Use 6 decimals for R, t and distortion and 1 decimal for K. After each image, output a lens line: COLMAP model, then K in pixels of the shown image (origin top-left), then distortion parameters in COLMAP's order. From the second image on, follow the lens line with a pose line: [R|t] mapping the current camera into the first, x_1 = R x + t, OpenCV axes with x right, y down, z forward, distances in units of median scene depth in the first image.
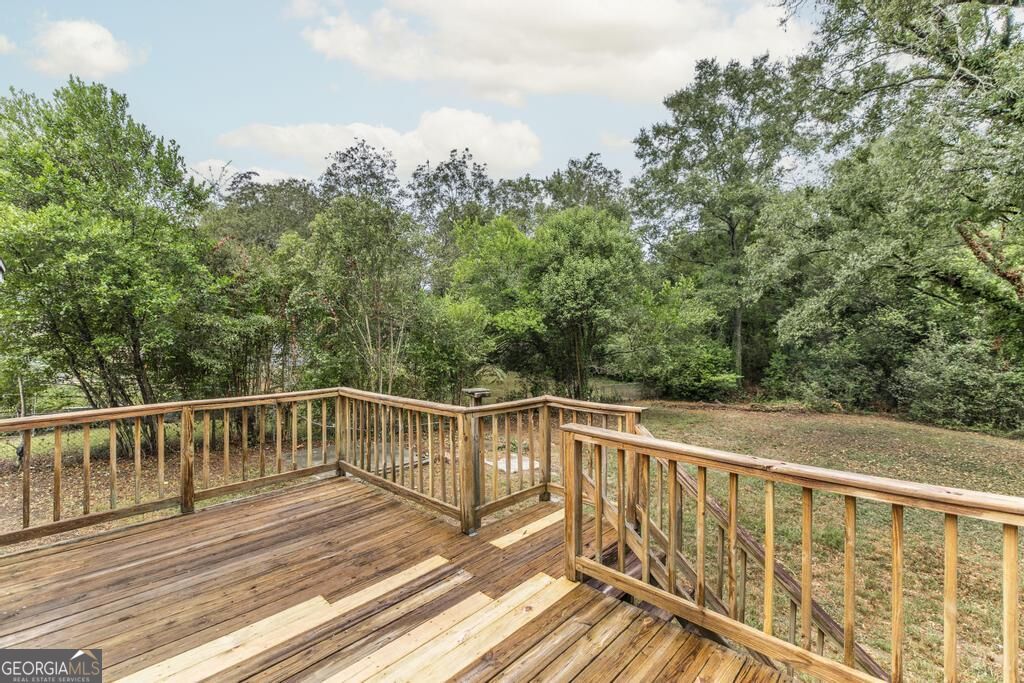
lens RADIAL K [[438.0, 0, 512.0], [0, 438.0, 341.5], [0, 0, 1]] dist [-0.000853, 0.000085]
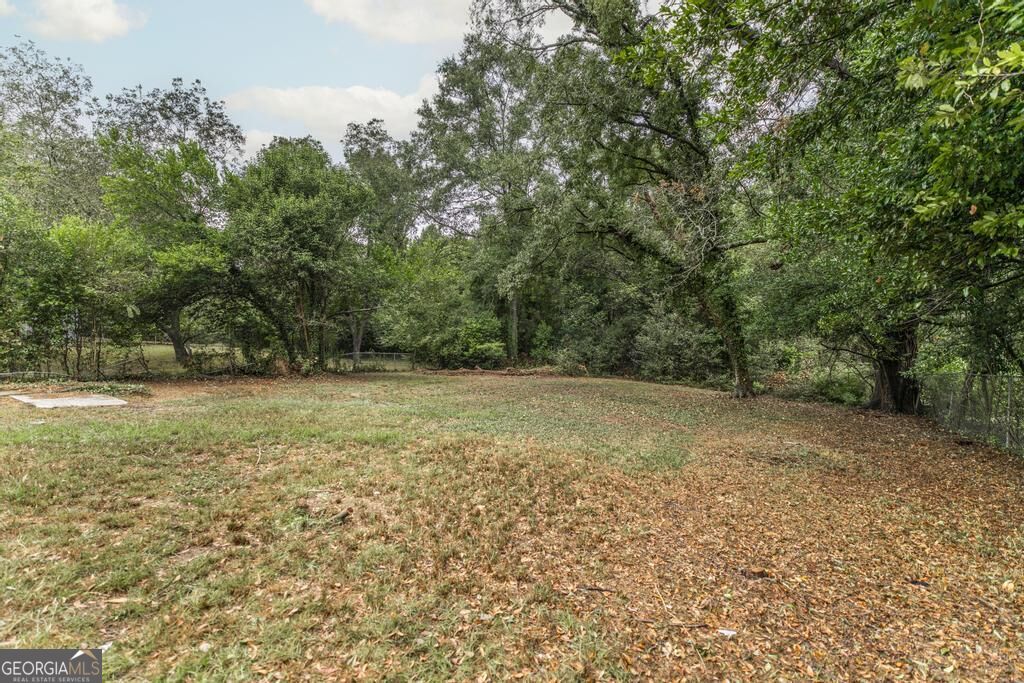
lens RADIAL K [[438.0, 0, 512.0], [0, 438.0, 341.5], [0, 0, 1]] dist [-0.000853, 0.000085]
pose [[0.953685, -0.004541, 0.300774, 0.232971], [0.006920, 0.999953, -0.006846, 0.081565], [-0.300728, 0.008610, 0.953671, 0.009173]]
